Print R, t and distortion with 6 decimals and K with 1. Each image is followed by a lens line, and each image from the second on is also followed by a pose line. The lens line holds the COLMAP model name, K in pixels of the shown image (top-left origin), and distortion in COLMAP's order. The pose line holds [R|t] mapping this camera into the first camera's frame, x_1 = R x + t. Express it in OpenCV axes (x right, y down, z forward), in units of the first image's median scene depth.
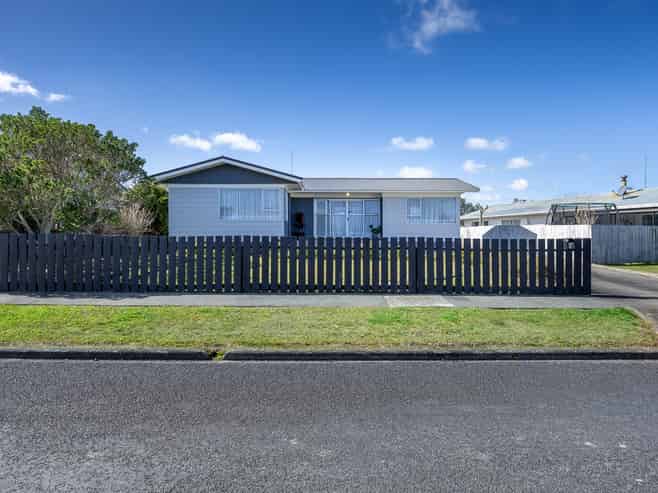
lens RADIAL K [[426.0, 0, 329.0], [0, 426.0, 246.5], [0, 0, 1]] dist [0.017988, 0.000097]
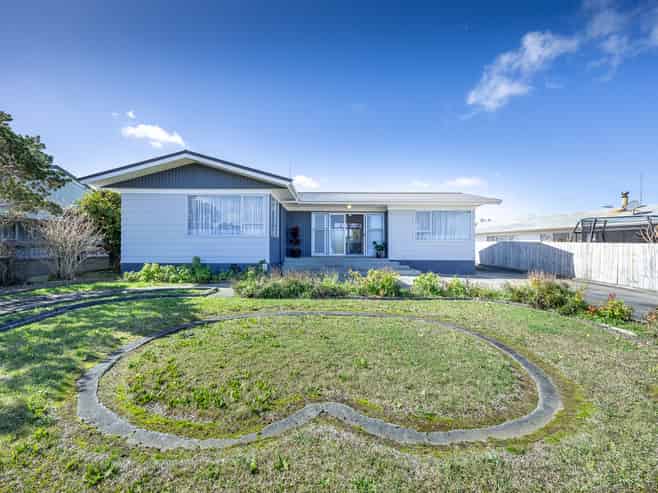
lens RADIAL K [[272.4, 0, 319.8], [0, 272.4, 247.3], [0, 0, 1]] dist [0.001307, 0.000193]
pose [[0.999251, 0.001772, -0.038659, 0.004829], [-0.002629, 0.999751, -0.022140, -0.025453], [0.038610, 0.022225, 0.999007, 0.430170]]
